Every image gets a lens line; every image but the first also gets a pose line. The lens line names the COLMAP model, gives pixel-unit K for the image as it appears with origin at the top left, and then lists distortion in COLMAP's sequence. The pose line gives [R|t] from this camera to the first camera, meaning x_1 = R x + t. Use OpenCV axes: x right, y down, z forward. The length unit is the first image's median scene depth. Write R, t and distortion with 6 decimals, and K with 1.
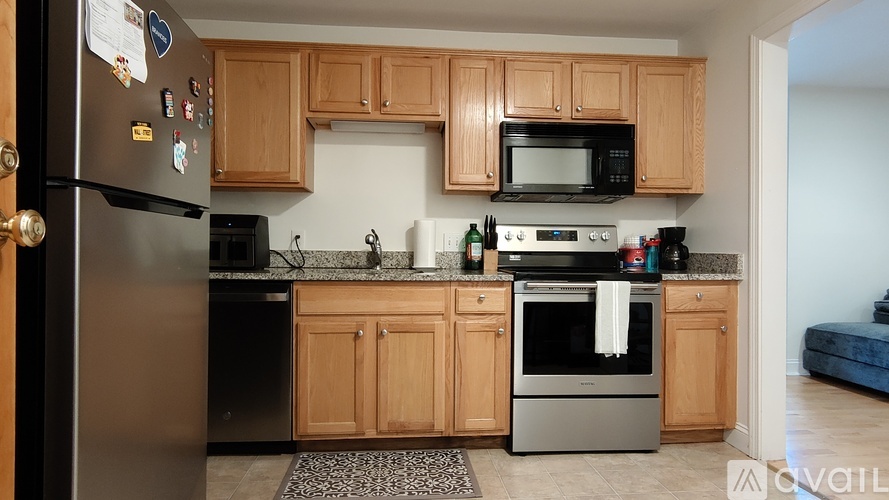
lens RADIAL K [[508.3, 0, 443.6], [0, 508.3, 249.8], [0, 0, 1]] dist [0.000750, 0.000185]
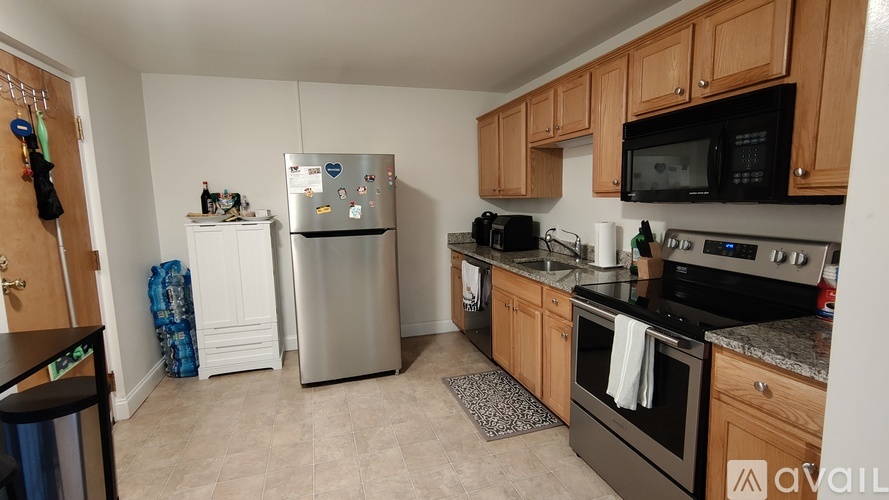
lens RADIAL K [[414.6, 0, 444.9], [0, 414.6, 248.4], [0, 0, 1]] dist [0.000925, 0.000534]
pose [[0.217671, 0.111667, -0.969613, 0.821017], [0.020028, 0.992713, 0.118823, -0.124966], [0.975817, -0.045284, 0.213849, 0.516802]]
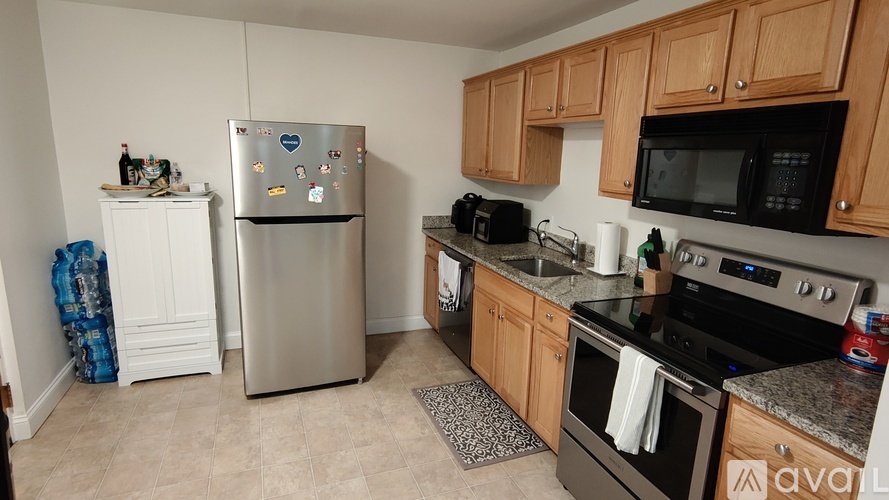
lens RADIAL K [[476.6, 0, 447.2], [0, 476.6, 248.9], [0, 0, 1]] dist [-0.001493, 0.002420]
pose [[0.286170, 0.195424, -0.938038, 0.780972], [-0.031873, 0.980380, 0.194522, -0.188722], [0.957648, -0.025768, 0.286785, 0.498272]]
